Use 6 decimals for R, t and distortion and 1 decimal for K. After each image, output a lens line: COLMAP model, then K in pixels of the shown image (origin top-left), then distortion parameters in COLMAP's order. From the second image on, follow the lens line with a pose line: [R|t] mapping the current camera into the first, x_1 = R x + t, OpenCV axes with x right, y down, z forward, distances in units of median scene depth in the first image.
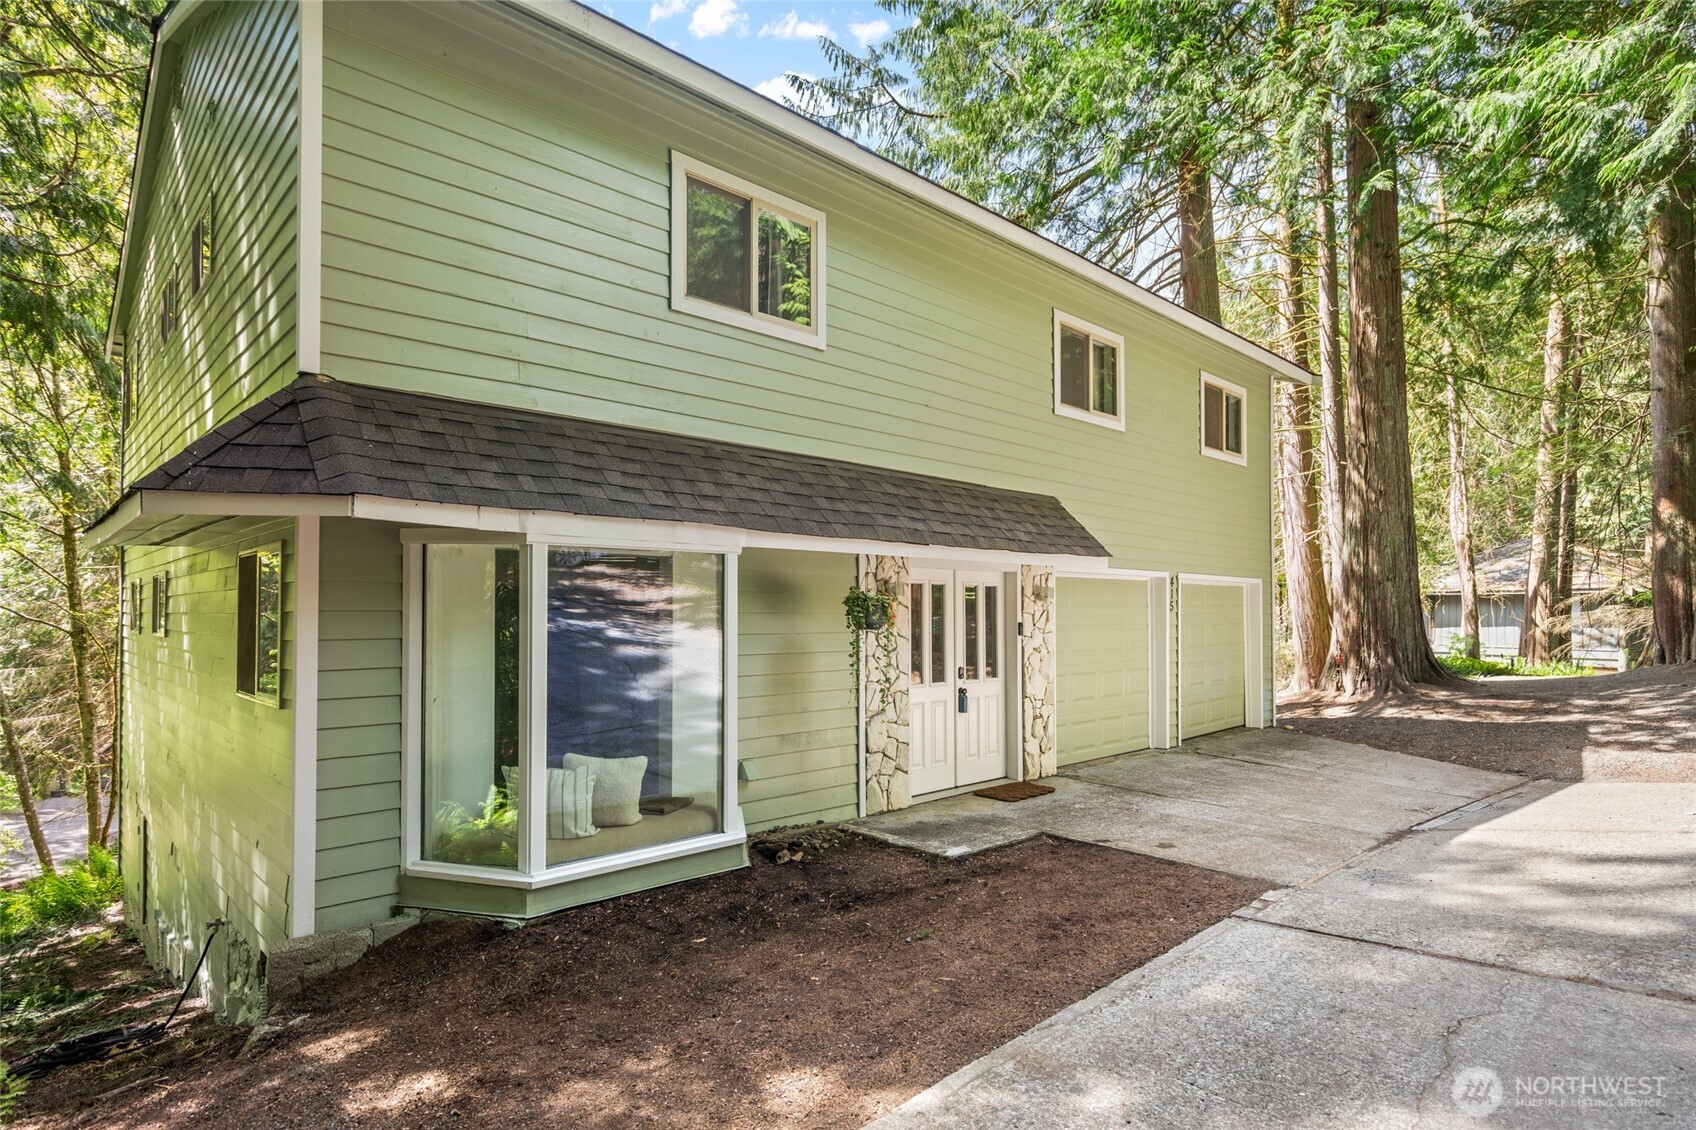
lens RADIAL K [[893.6, 0, 861.1], [0, 893.6, 602.1], [0, 0, 1]] dist [0.003137, -0.000562]
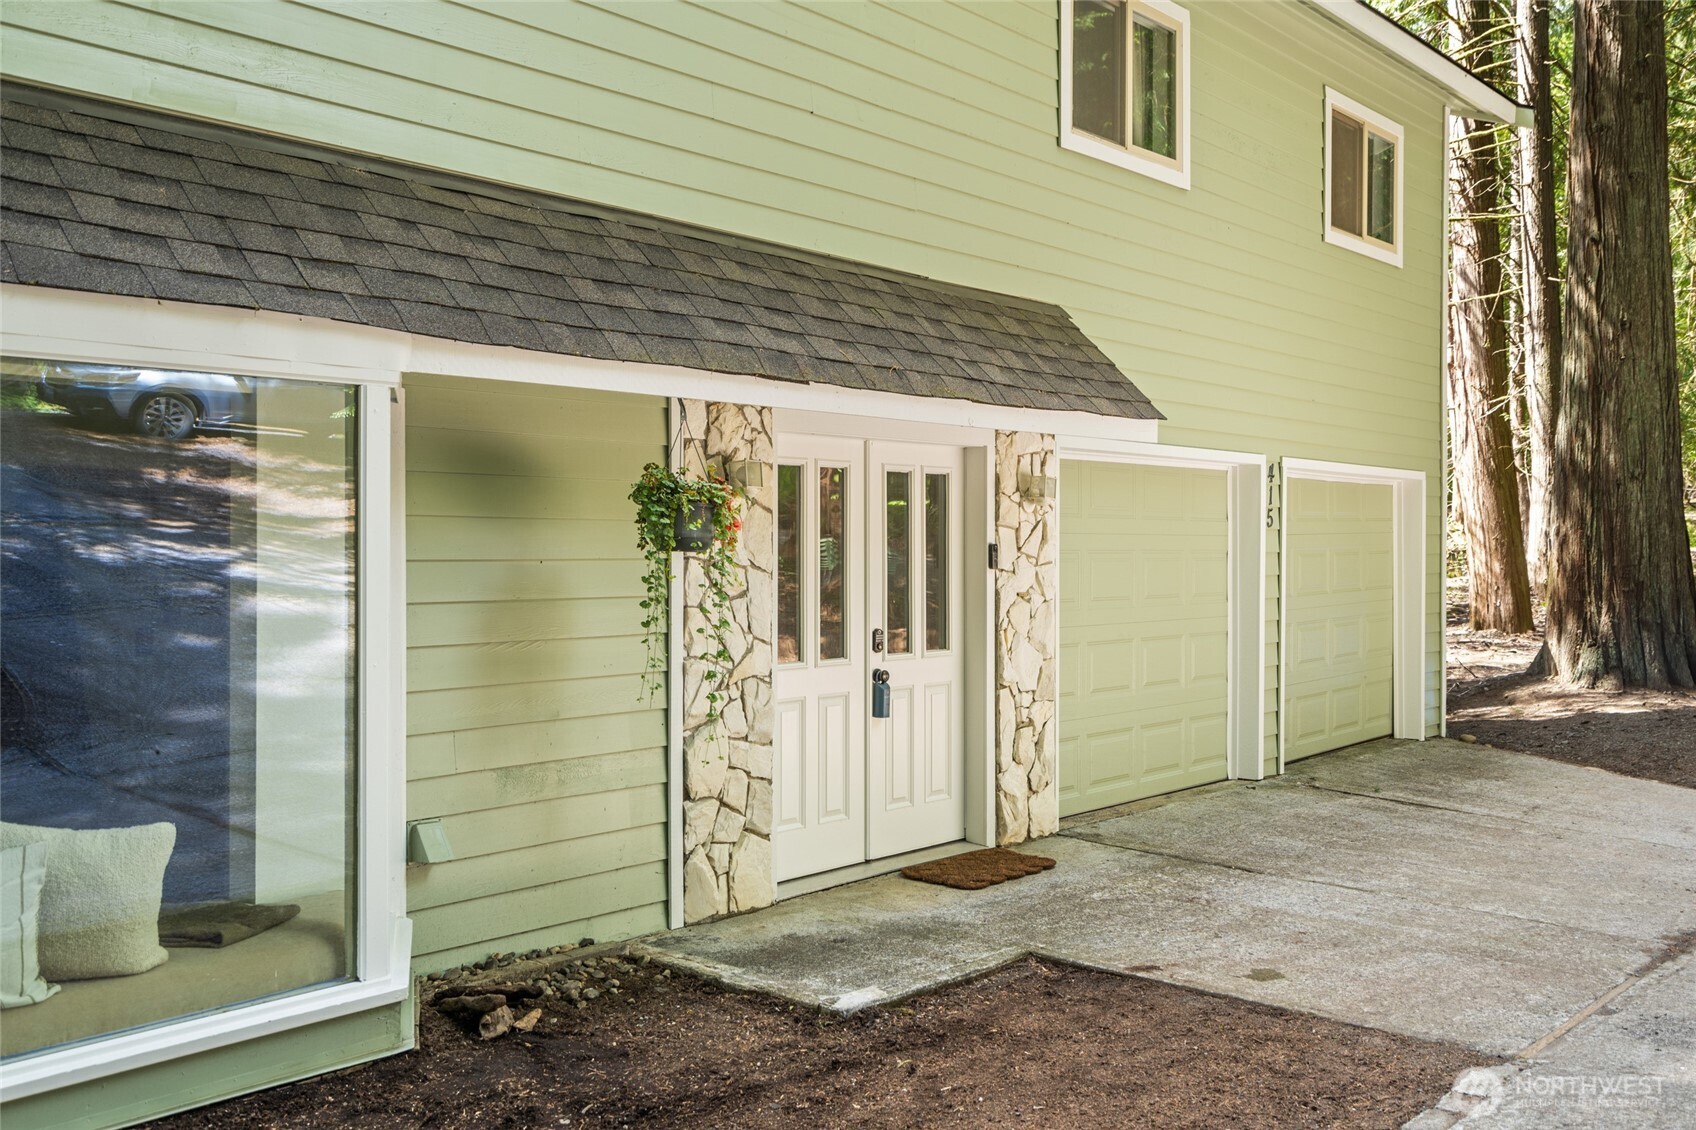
lens RADIAL K [[1563.5, 0, 899.0], [0, 1563.5, 545.6], [0, 0, 1]] dist [0.013966, -0.010447]
pose [[0.994004, 0.004422, 0.109250, 0.028950], [-0.006184, 0.999856, 0.015787, 0.011497], [-0.109164, -0.016367, 0.993889, 0.118629]]
